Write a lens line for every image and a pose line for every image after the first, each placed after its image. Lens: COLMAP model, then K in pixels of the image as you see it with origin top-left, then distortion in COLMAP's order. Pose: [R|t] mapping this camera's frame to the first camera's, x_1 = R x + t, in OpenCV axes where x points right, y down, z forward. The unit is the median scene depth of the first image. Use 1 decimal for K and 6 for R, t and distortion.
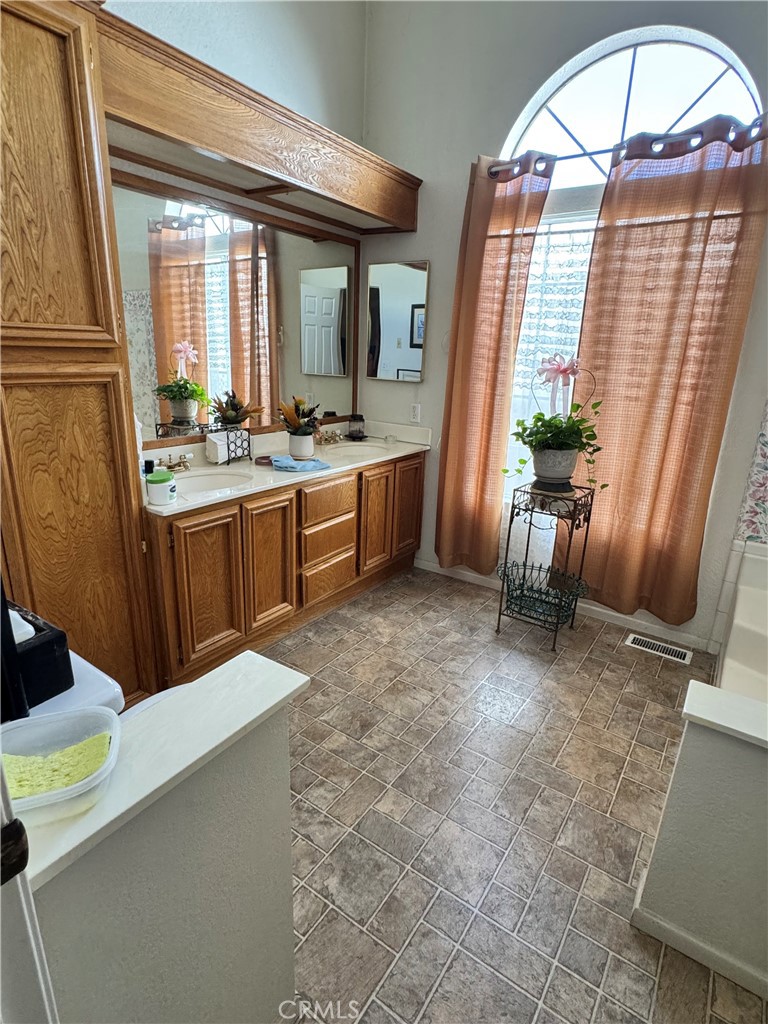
lens RADIAL K [[535.3, 0, 378.6], [0, 535.3, 515.7], [0, 0, 1]] dist [-0.000074, -0.003664]
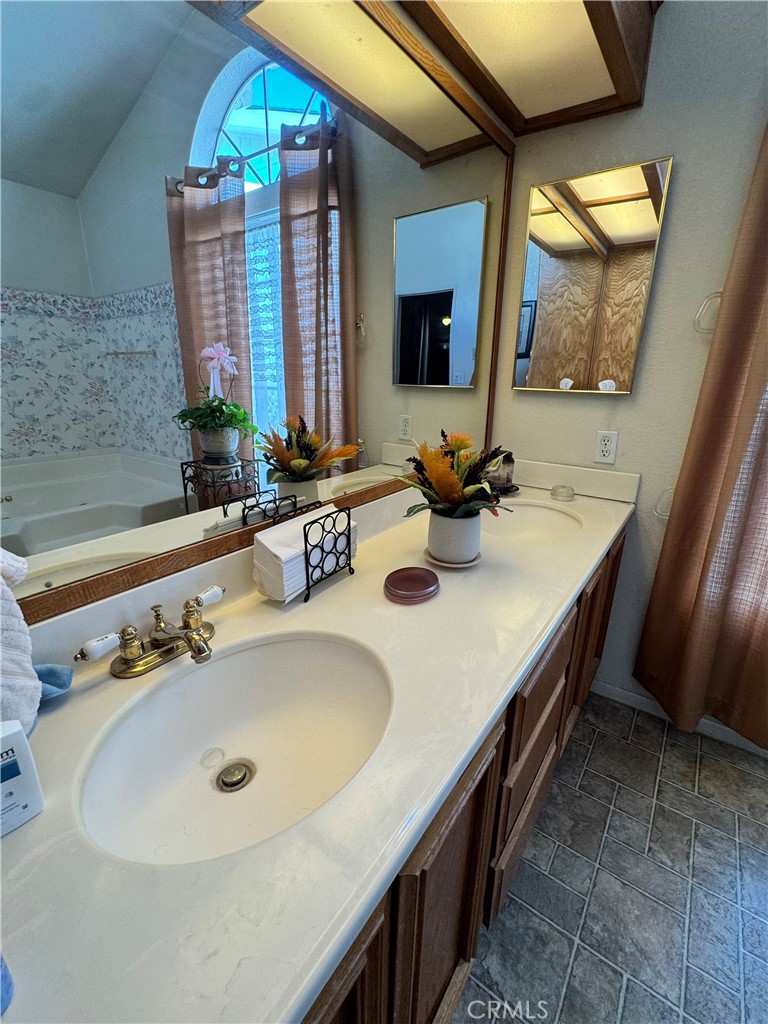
lens RADIAL K [[443.3, 0, 386.8], [0, 443.3, 507.8], [0, 0, 1]] dist [-0.003302, -0.000082]
pose [[0.999712, -0.018203, -0.015629, -0.137817], [0.018205, 0.999834, -0.000013, -0.109006], [0.015627, -0.000271, 0.999878, 0.427174]]
